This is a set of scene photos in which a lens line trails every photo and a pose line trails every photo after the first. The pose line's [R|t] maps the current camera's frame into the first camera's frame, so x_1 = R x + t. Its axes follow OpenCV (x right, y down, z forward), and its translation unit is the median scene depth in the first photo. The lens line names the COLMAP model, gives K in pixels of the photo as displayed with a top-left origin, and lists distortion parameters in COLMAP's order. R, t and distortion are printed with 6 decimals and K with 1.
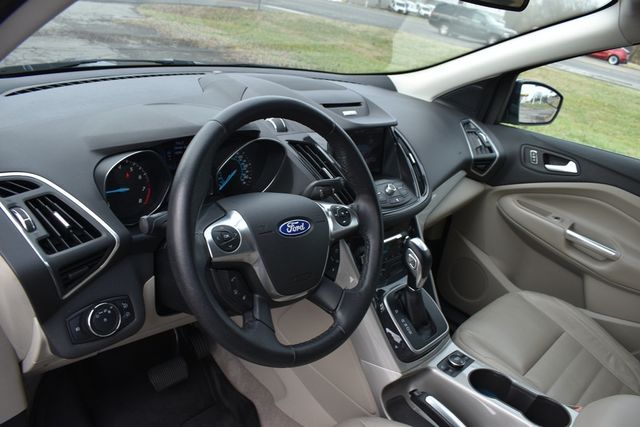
lens RADIAL K [[495.6, 0, 323.0], [0, 495.6, 215.8], [0, 0, 1]] dist [-0.101077, 0.016858]
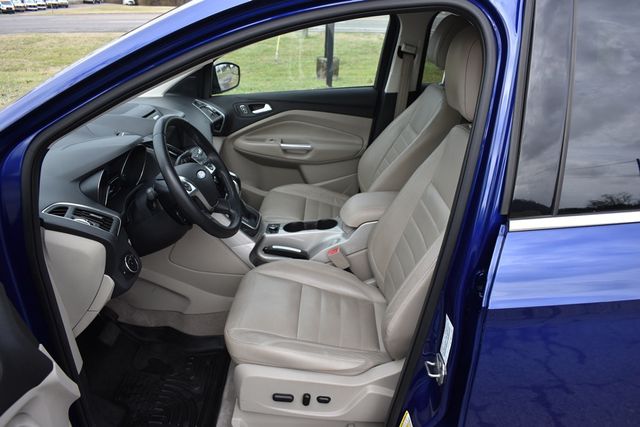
lens RADIAL K [[495.6, 0, 320.1], [0, 495.6, 207.5], [0, 0, 1]] dist [-0.095552, 0.006179]
pose [[0.723542, -0.406668, 0.557771, -0.395847], [0.383626, 0.908655, 0.164856, -0.000396], [-0.573863, 0.094695, 0.813458, -0.396995]]
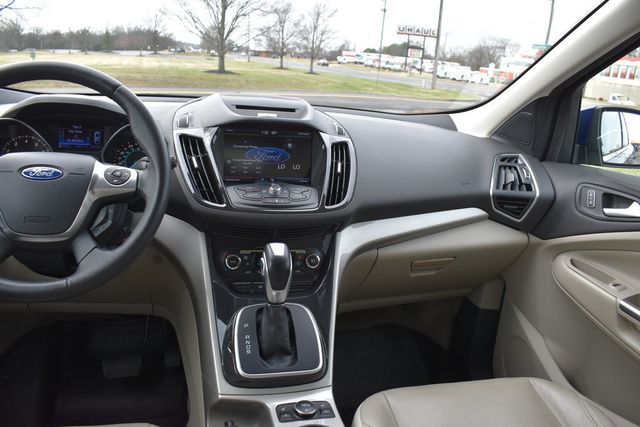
lens RADIAL K [[495.6, 0, 323.0], [0, 495.6, 215.8], [0, 0, 1]] dist [-0.101077, 0.016858]
pose [[0.851915, 0.058528, -0.520400, 0.461299], [-0.165364, 0.972955, -0.161283, 0.083040], [0.496887, 0.223455, 0.838553, 0.209336]]
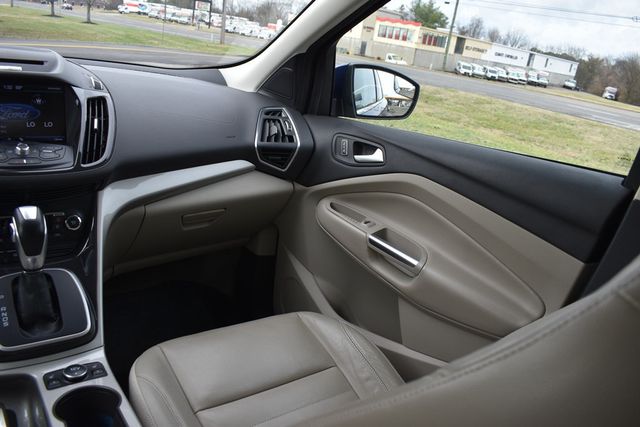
lens RADIAL K [[495.6, 0, 323.0], [0, 495.6, 215.8], [0, 0, 1]] dist [-0.101077, 0.016858]
pose [[0.989920, 0.025395, -0.139333, 0.508441], [-0.042177, 0.992016, -0.118846, 0.088309], [0.135203, 0.123525, 0.983088, 0.205555]]
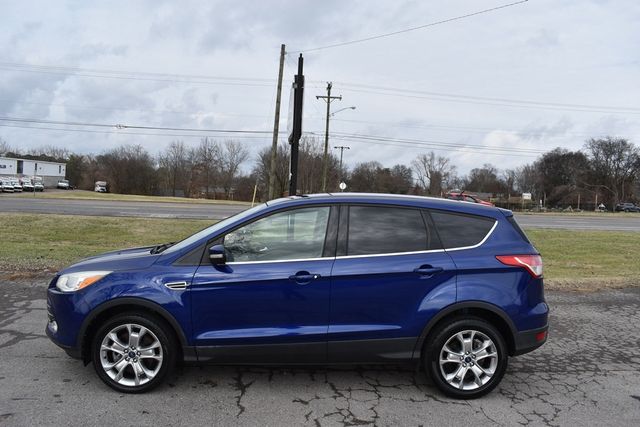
lens RADIAL K [[495.6, 0, 323.0], [0, 495.6, 215.8], [0, 0, 1]] dist [-0.101077, 0.016858]
pose [[0.665774, -0.173127, 0.725791, -1.789084], [0.380909, 0.915273, -0.131085, 0.312983], [-0.641603, 0.363733, 0.675311, -1.814930]]
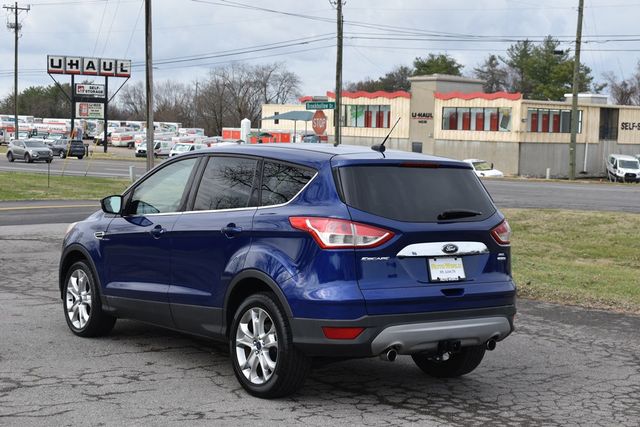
lens RADIAL K [[1162.0, 0, 320.0], [0, 1162.0, 213.5], [0, 0, 1]] dist [0.032495, 0.029975]
pose [[0.976689, -0.134495, -0.167301, 1.668622], [0.058894, 0.917367, -0.393662, 2.450948], [0.206422, 0.374632, 0.903903, -4.976950]]
